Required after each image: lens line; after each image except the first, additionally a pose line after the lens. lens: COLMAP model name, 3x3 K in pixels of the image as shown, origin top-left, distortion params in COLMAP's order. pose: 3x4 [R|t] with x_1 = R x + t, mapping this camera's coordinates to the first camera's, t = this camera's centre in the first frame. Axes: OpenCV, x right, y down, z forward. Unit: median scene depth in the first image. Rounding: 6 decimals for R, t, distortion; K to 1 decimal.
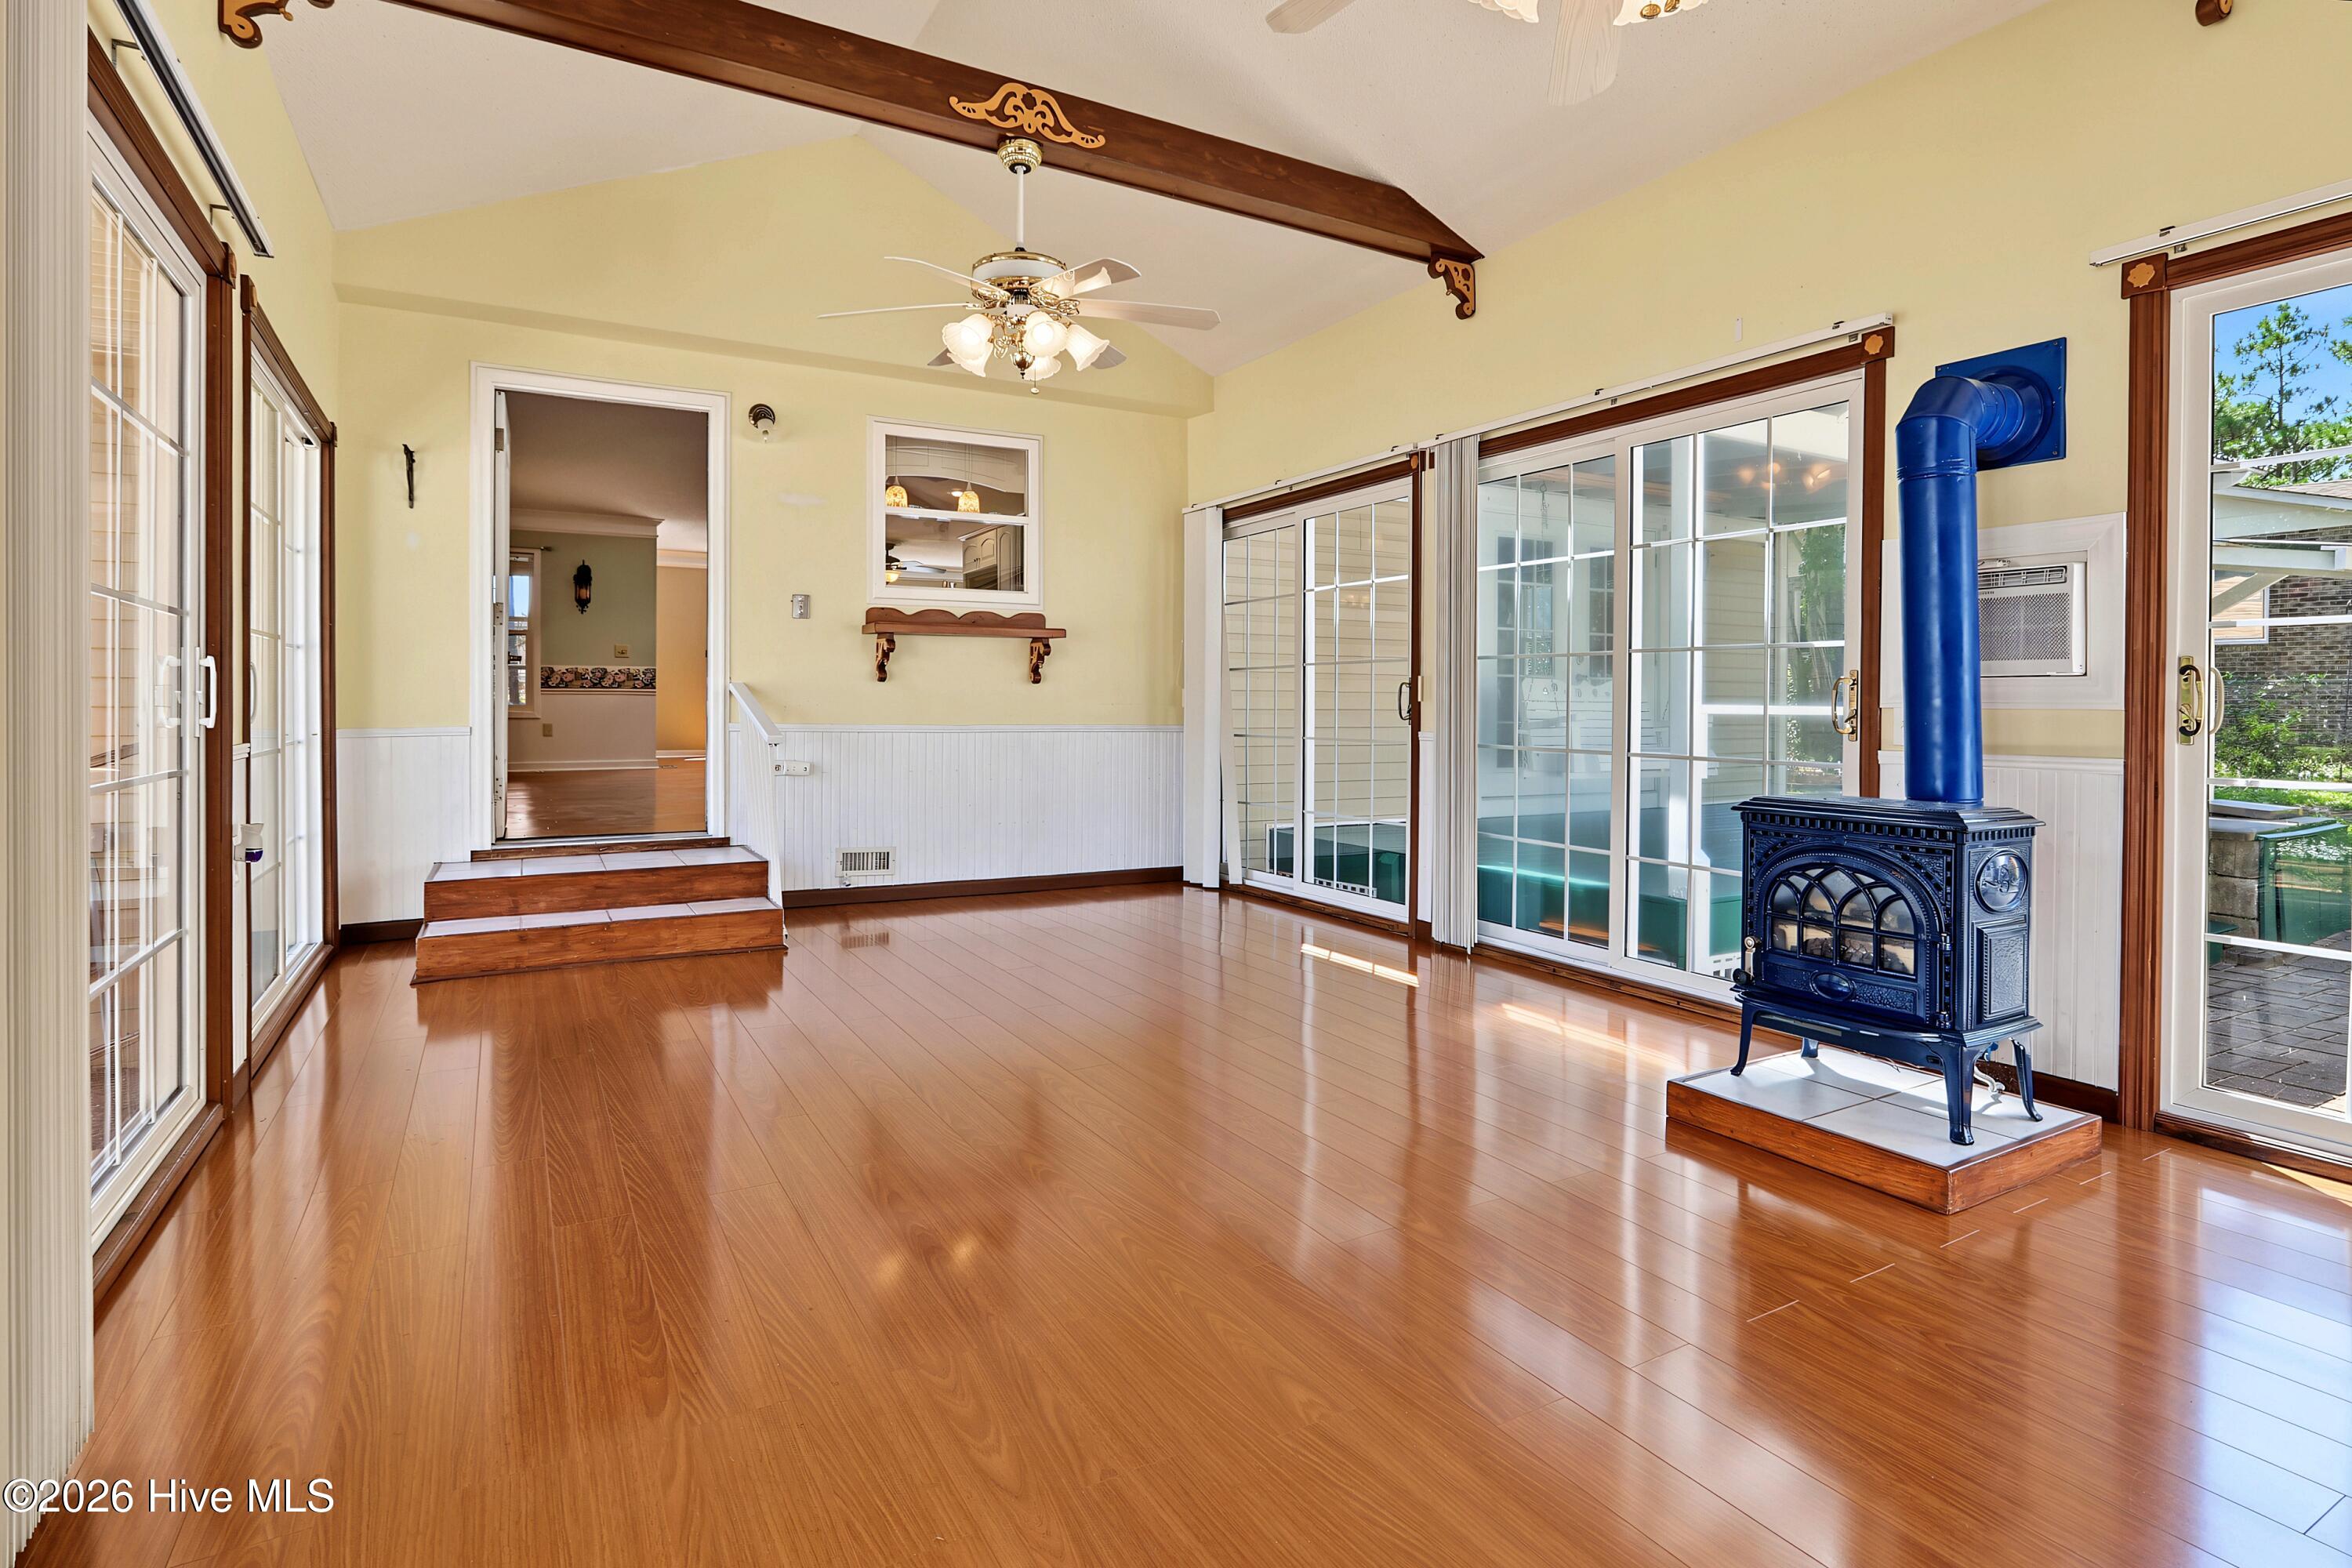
lens RADIAL K [[1052.7, 0, 1180.2], [0, 1052.7, 690.9], [0, 0, 1]] dist [-0.014070, 0.014624]
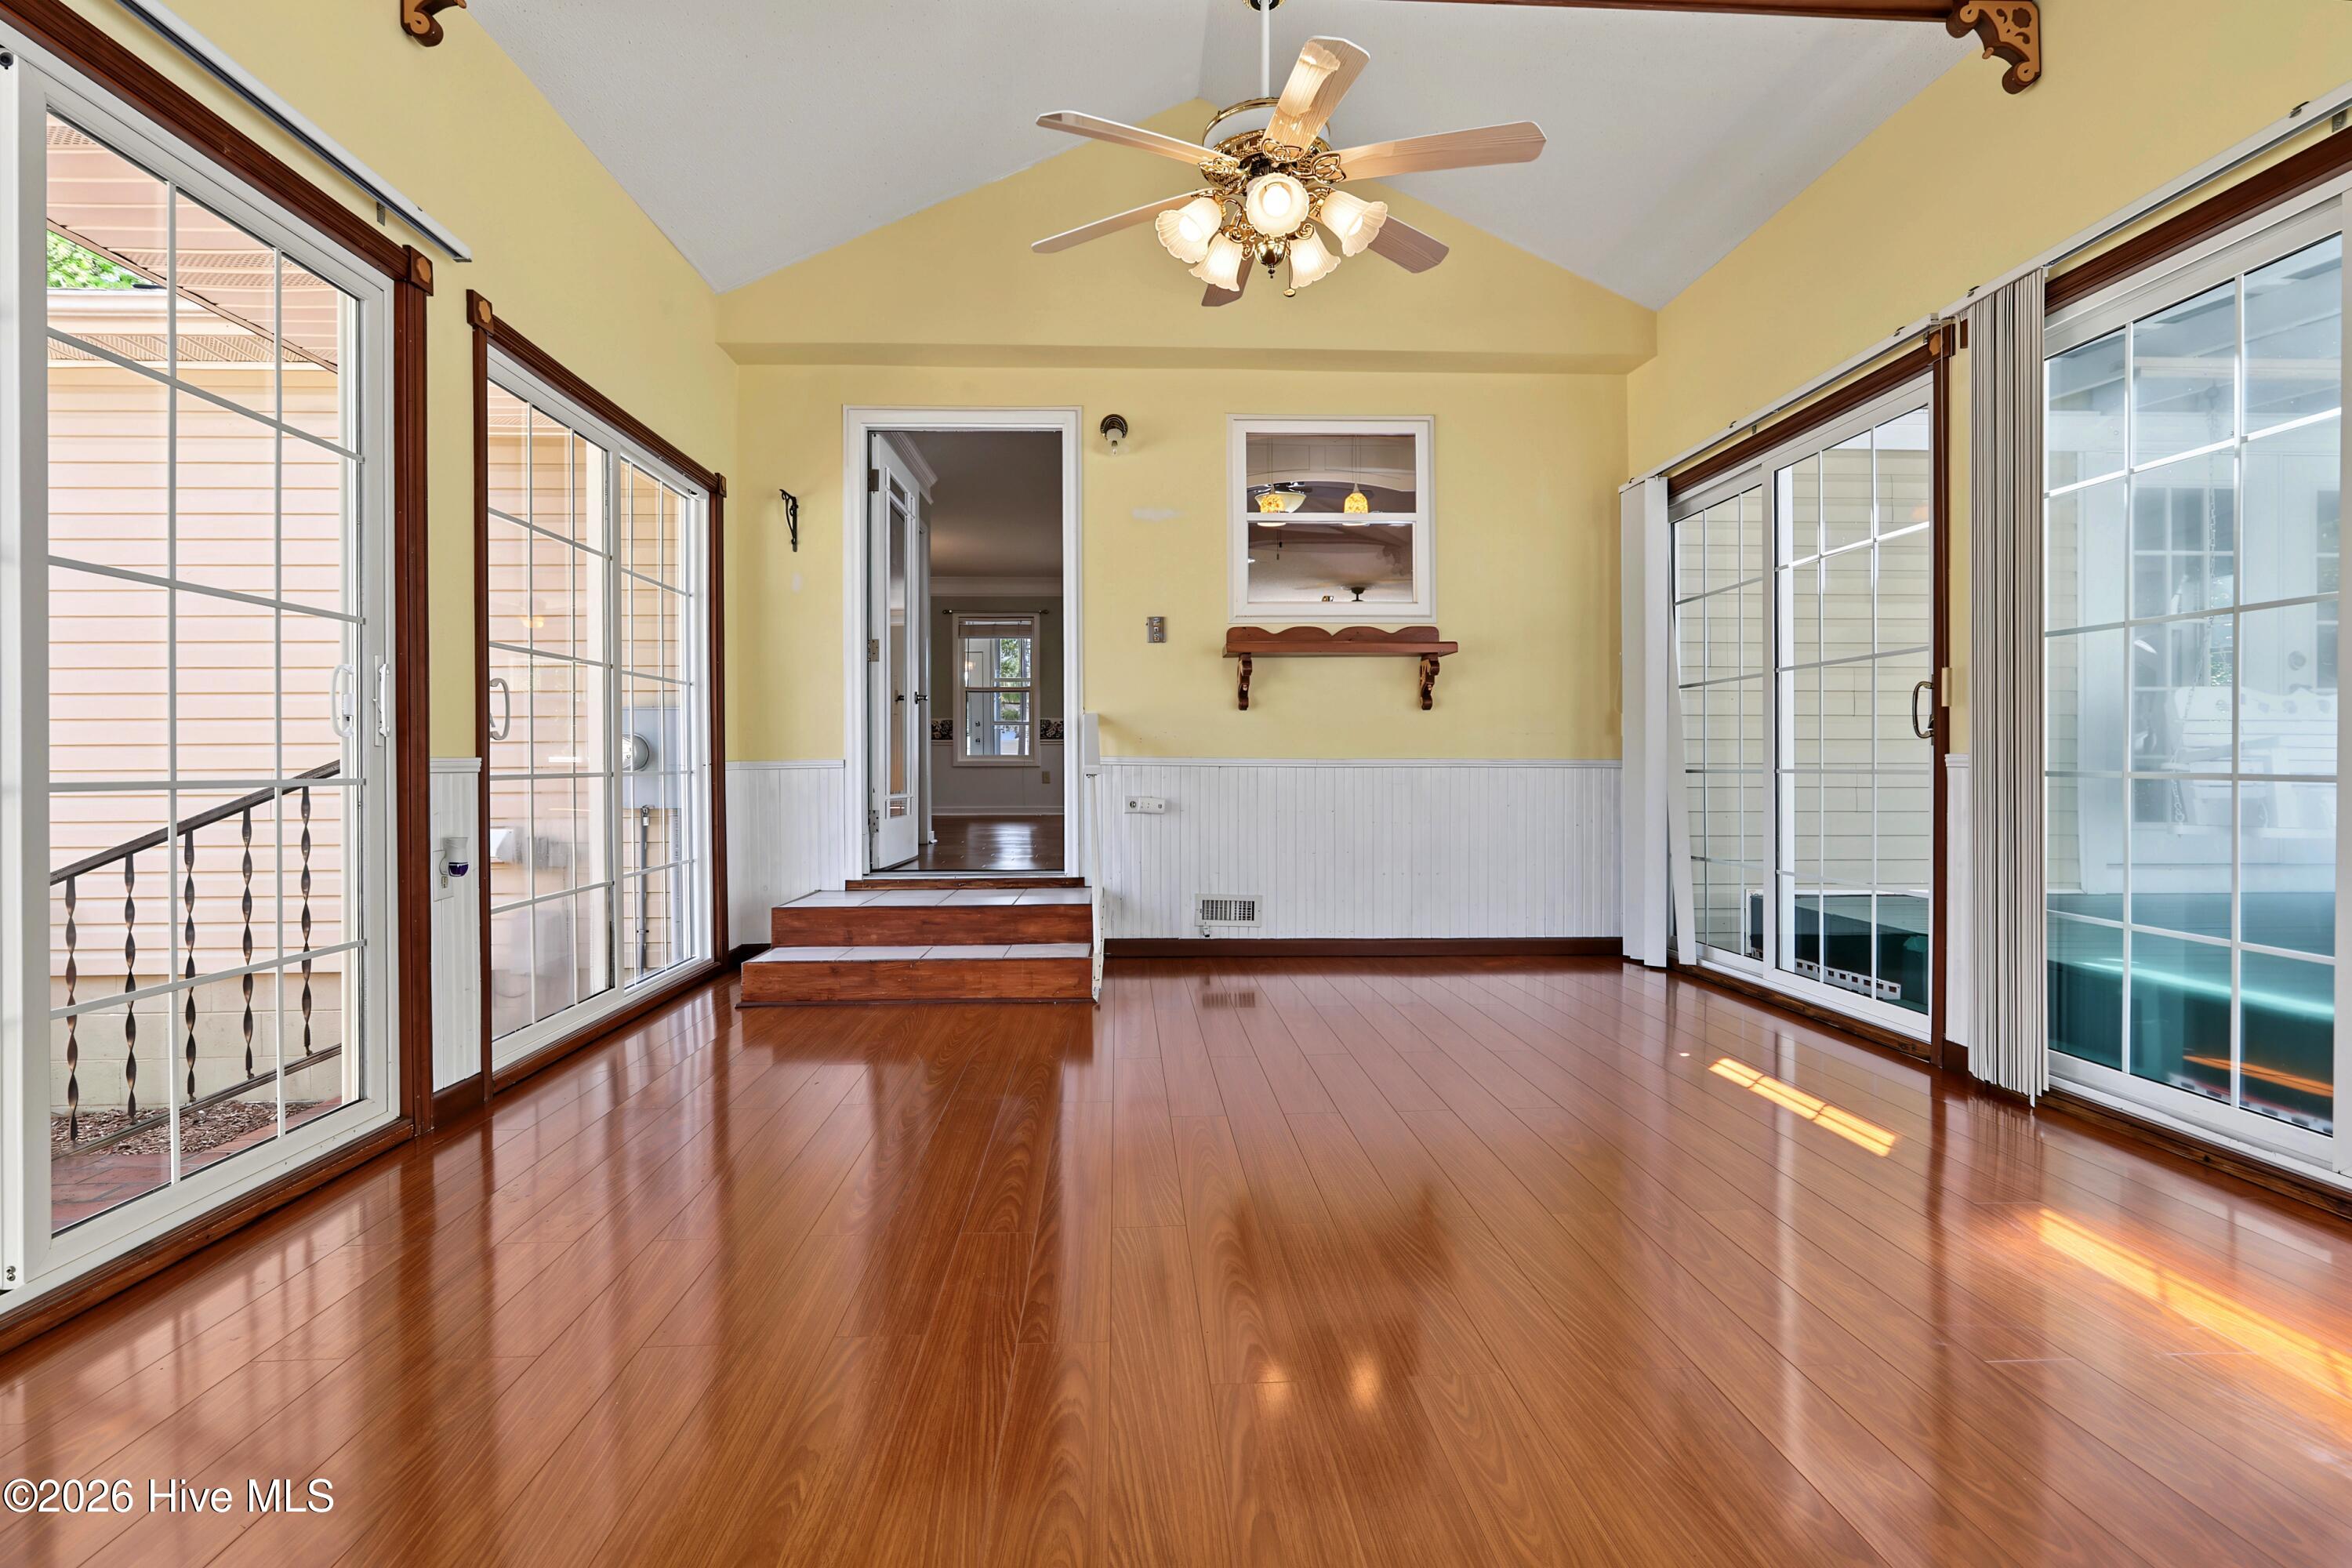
lens RADIAL K [[1106.3, 0, 1172.2], [0, 1106.3, 748.3], [0, 0, 1]] dist [-0.004174, 0.001452]
pose [[0.905645, -0.011365, -0.423884, 0.074657], [0.015475, 0.999861, 0.006257, 0.021369], [0.423753, -0.012226, 0.905695, 0.157457]]
